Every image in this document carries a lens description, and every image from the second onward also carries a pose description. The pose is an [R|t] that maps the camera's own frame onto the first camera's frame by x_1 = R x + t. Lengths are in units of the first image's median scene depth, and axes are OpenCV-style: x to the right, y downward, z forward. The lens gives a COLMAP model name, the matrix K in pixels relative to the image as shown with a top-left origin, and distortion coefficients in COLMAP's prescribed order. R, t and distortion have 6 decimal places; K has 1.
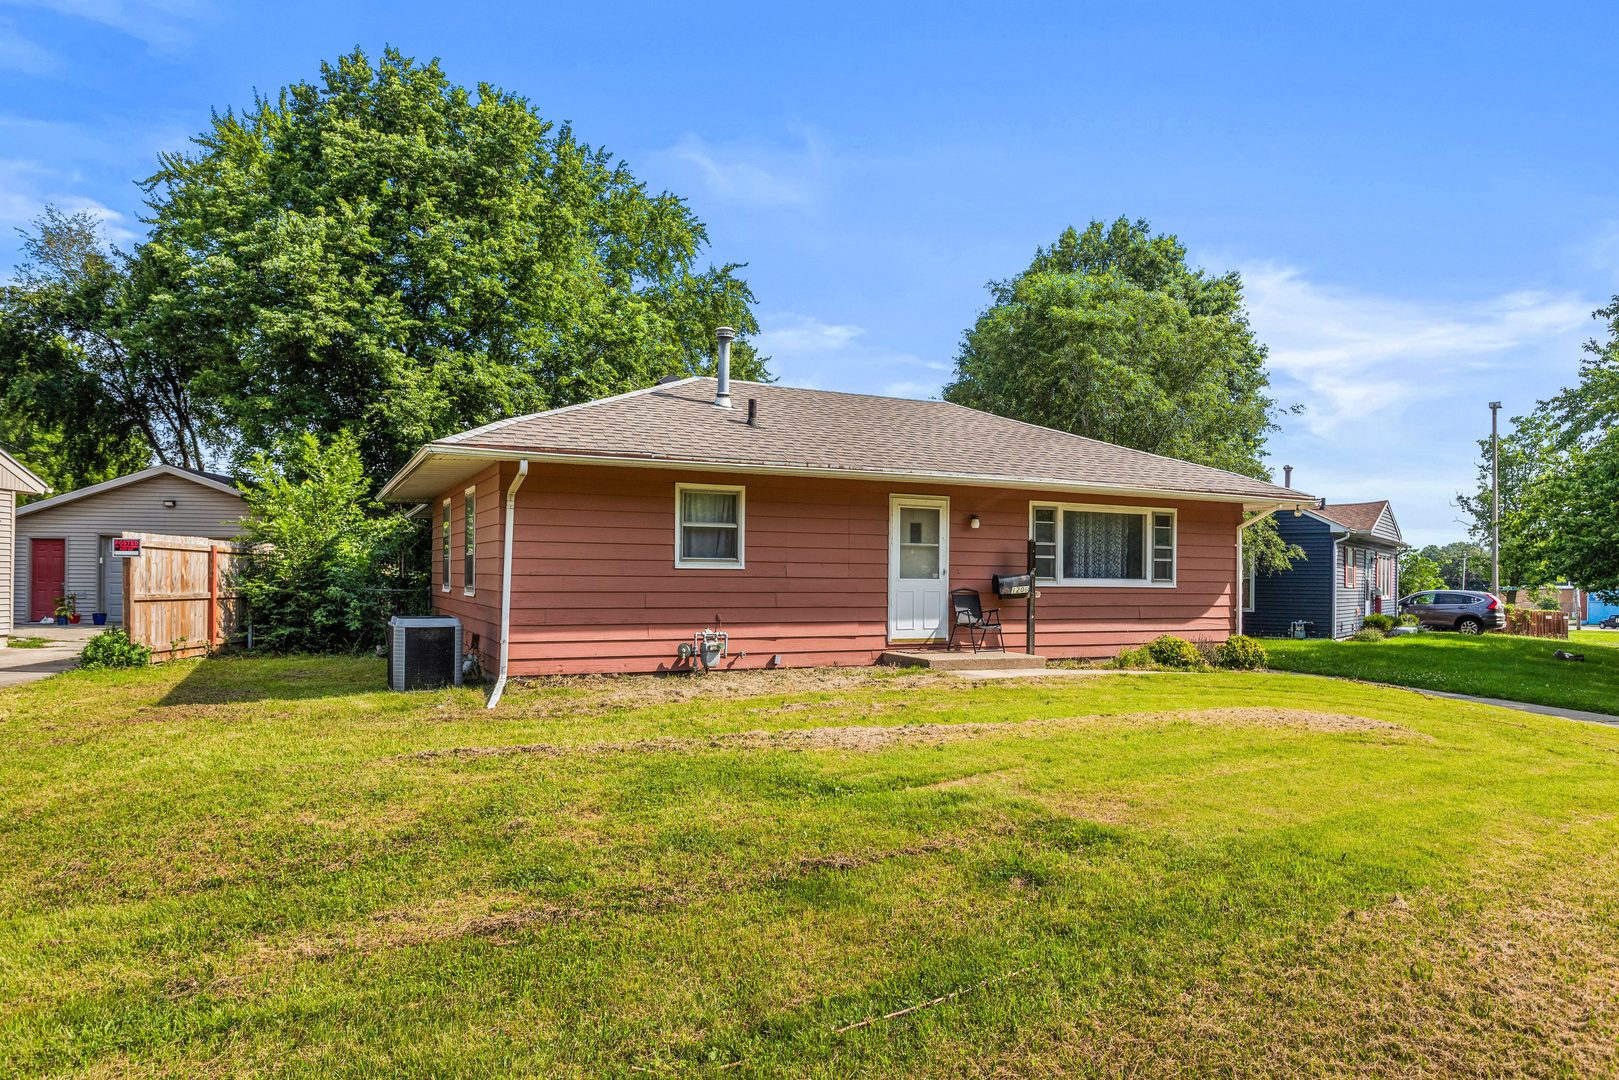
lens RADIAL K [[1043.2, 0, 808.6], [0, 1043.2, 547.3], [0, 0, 1]] dist [0.000100, -0.000179]
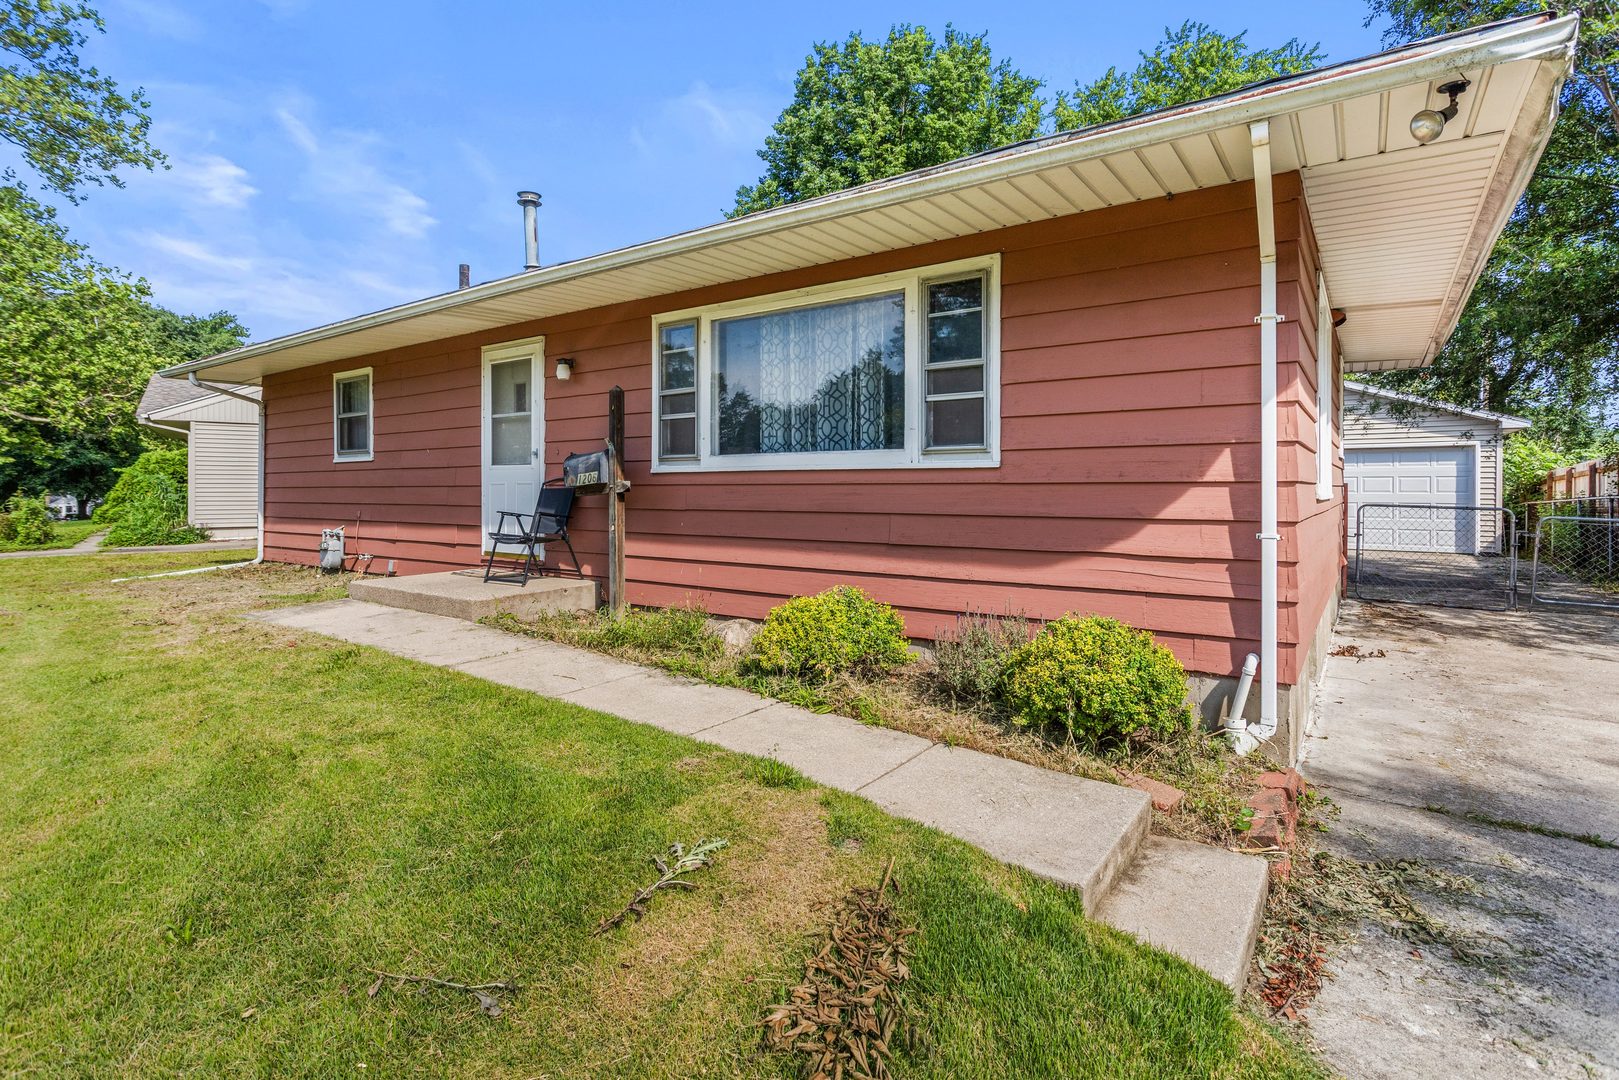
lens RADIAL K [[789.1, 0, 811.7], [0, 789.1, 500.6], [0, 0, 1]] dist [-0.000202, -0.000028]
pose [[0.471794, -0.002311, -0.881706, 0.637105], [0.027011, 0.999565, 0.011833, 0.051185], [0.881295, -0.029398, 0.471652, 0.909285]]
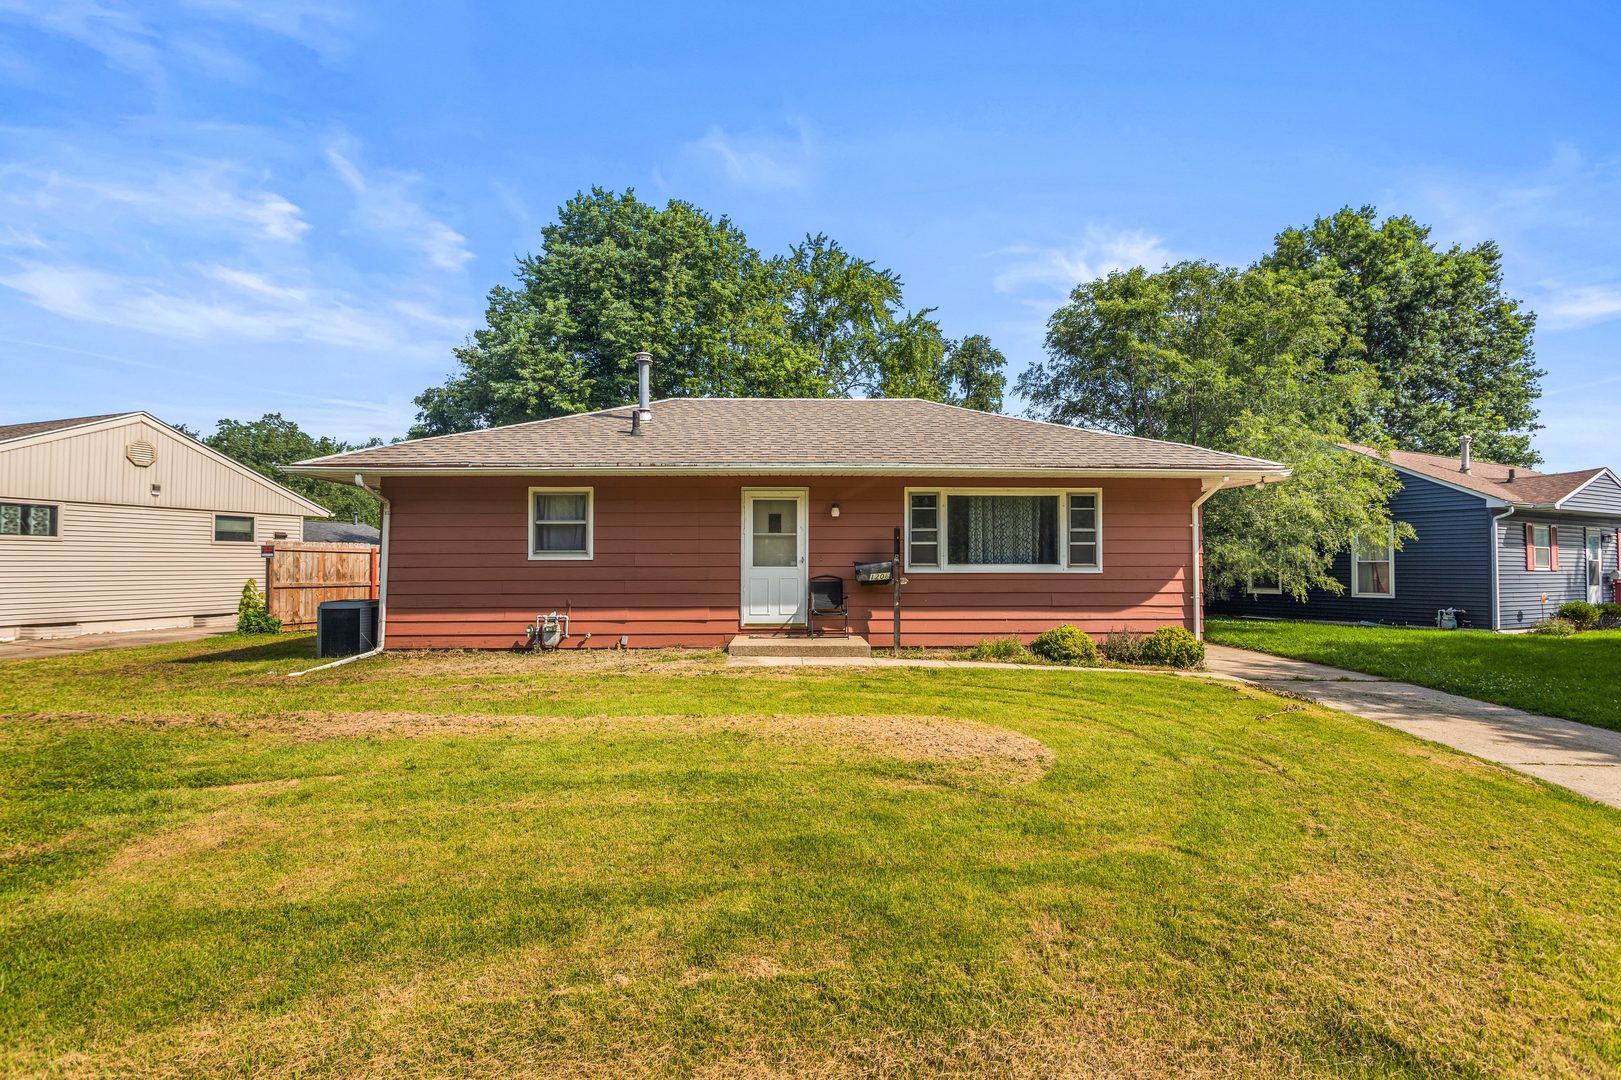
lens RADIAL K [[784.7, 0, 808.7], [0, 784.7, 533.6], [0, 0, 1]] dist [0.002278, 0.000522]
pose [[0.907177, -0.028618, -0.419775, 0.459878], [0.022663, 0.999559, -0.019169, 0.012567], [0.420138, 0.007876, 0.907426, 0.289645]]
